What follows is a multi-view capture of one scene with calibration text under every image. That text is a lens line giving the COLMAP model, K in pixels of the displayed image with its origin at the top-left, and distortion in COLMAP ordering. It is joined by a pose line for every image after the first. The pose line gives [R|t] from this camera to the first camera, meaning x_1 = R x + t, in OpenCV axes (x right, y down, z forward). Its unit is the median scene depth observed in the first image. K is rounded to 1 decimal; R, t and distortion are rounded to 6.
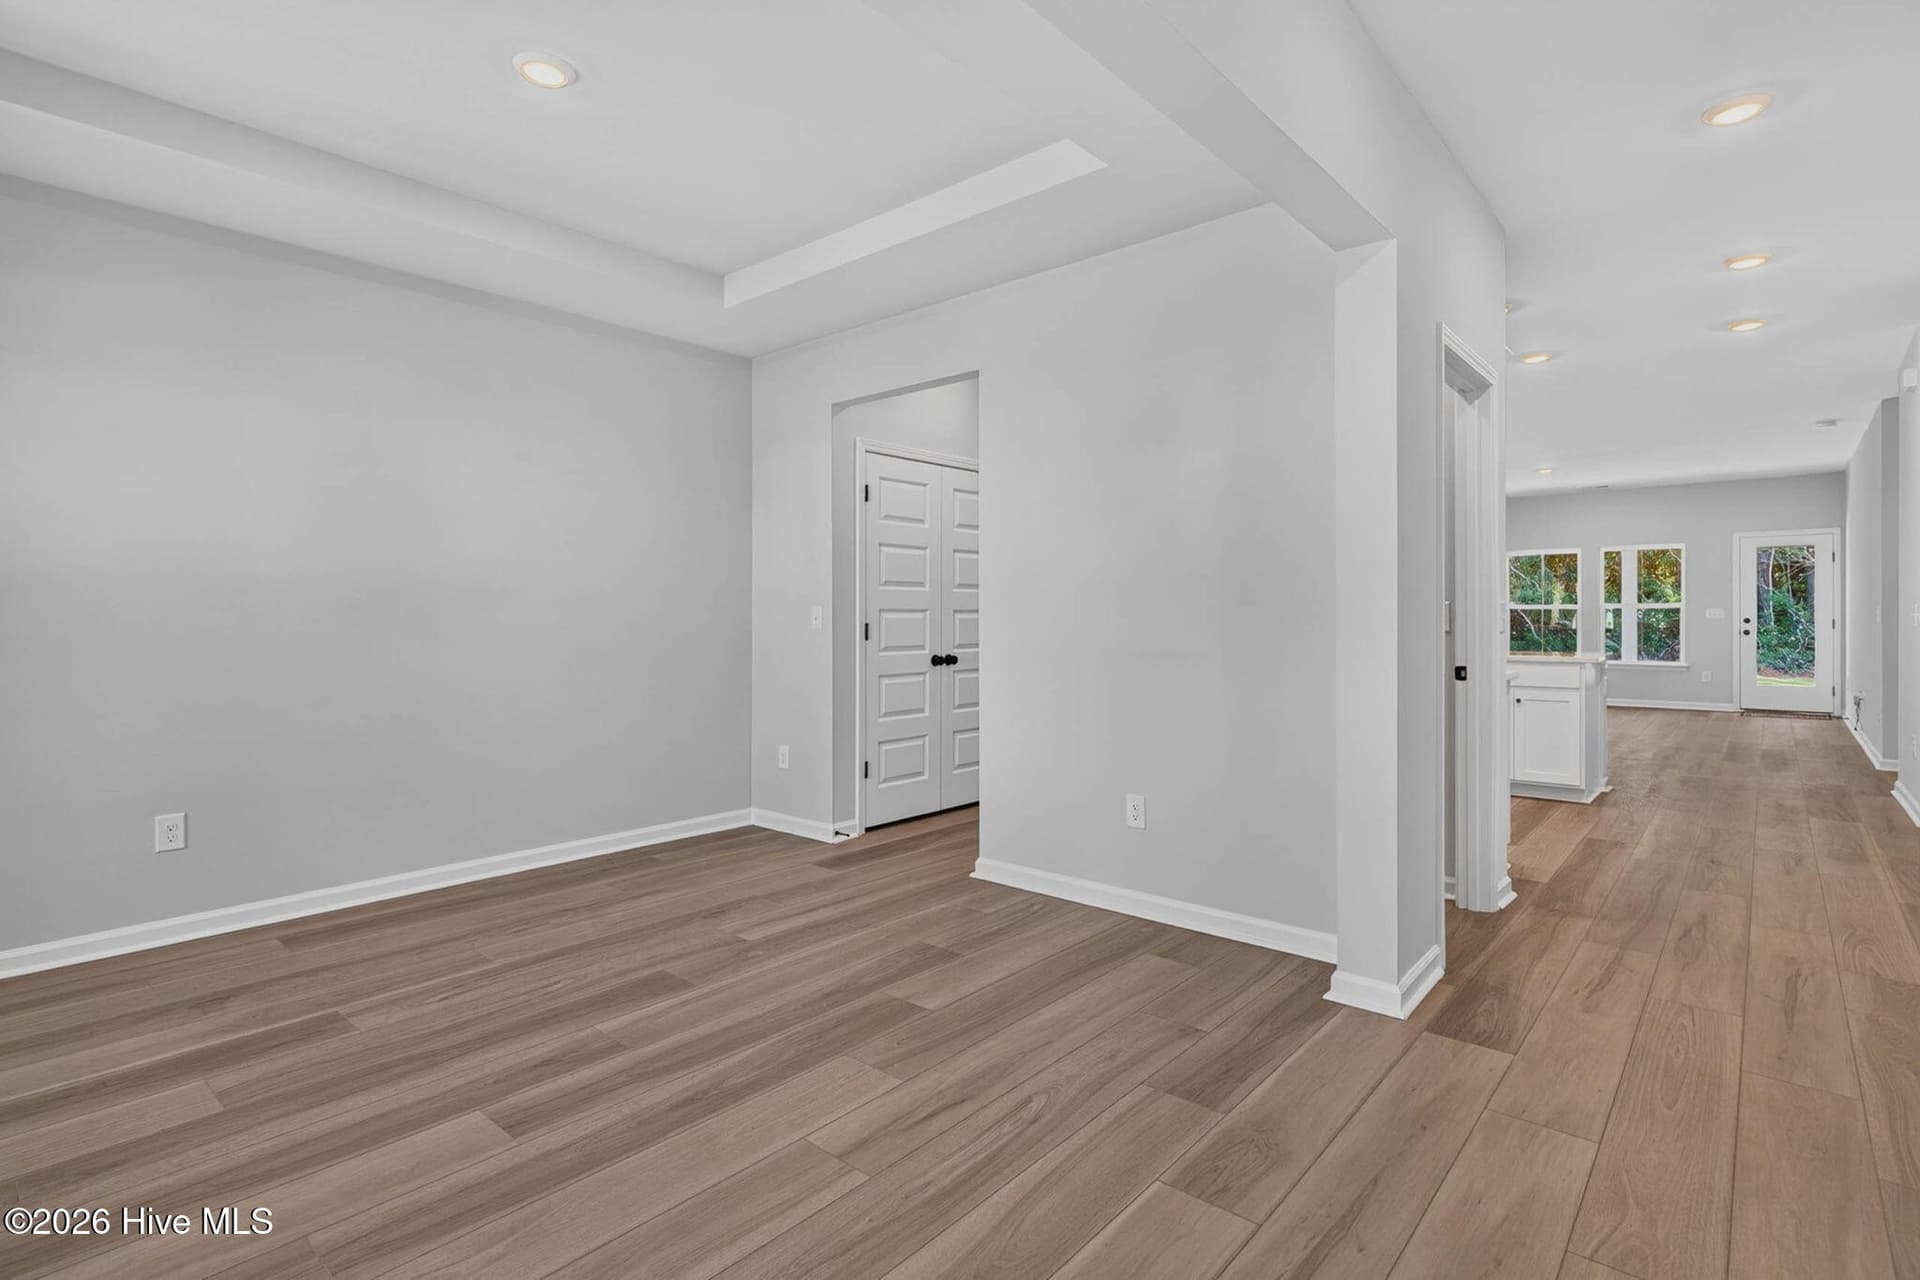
lens RADIAL K [[933.4, 0, 966.2], [0, 933.4, 612.0], [0, 0, 1]] dist [-0.002400, -0.000908]
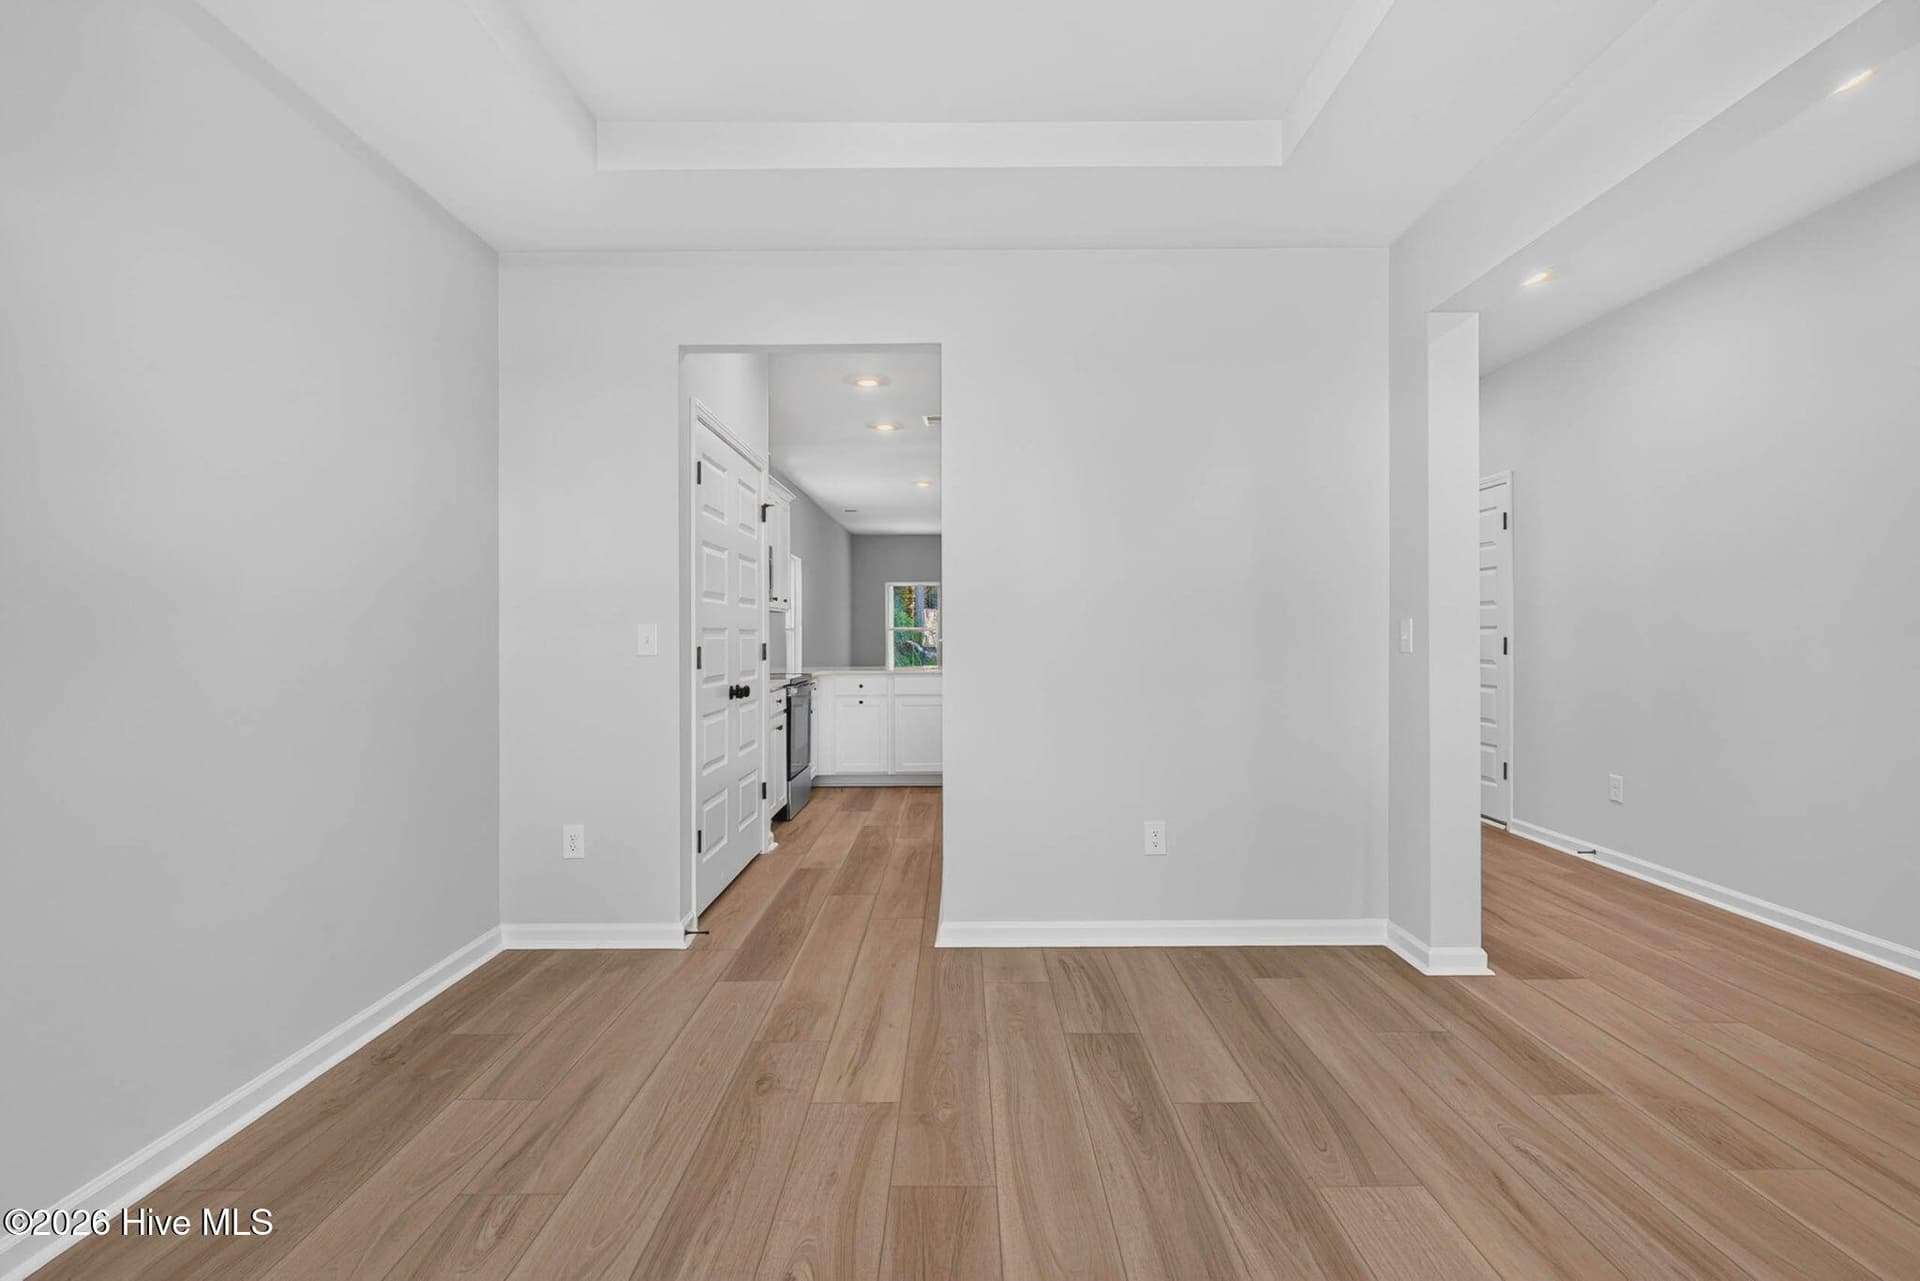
lens RADIAL K [[917.2, 0, 960.0], [0, 917.2, 640.5], [0, 0, 1]] dist [0.000970, 0.000403]
pose [[0.755210, -0.003298, 0.655475, -0.619553], [0.000782, 0.999991, 0.004130, 0.006603], [-0.655483, -0.002606, 0.755206, 0.439227]]
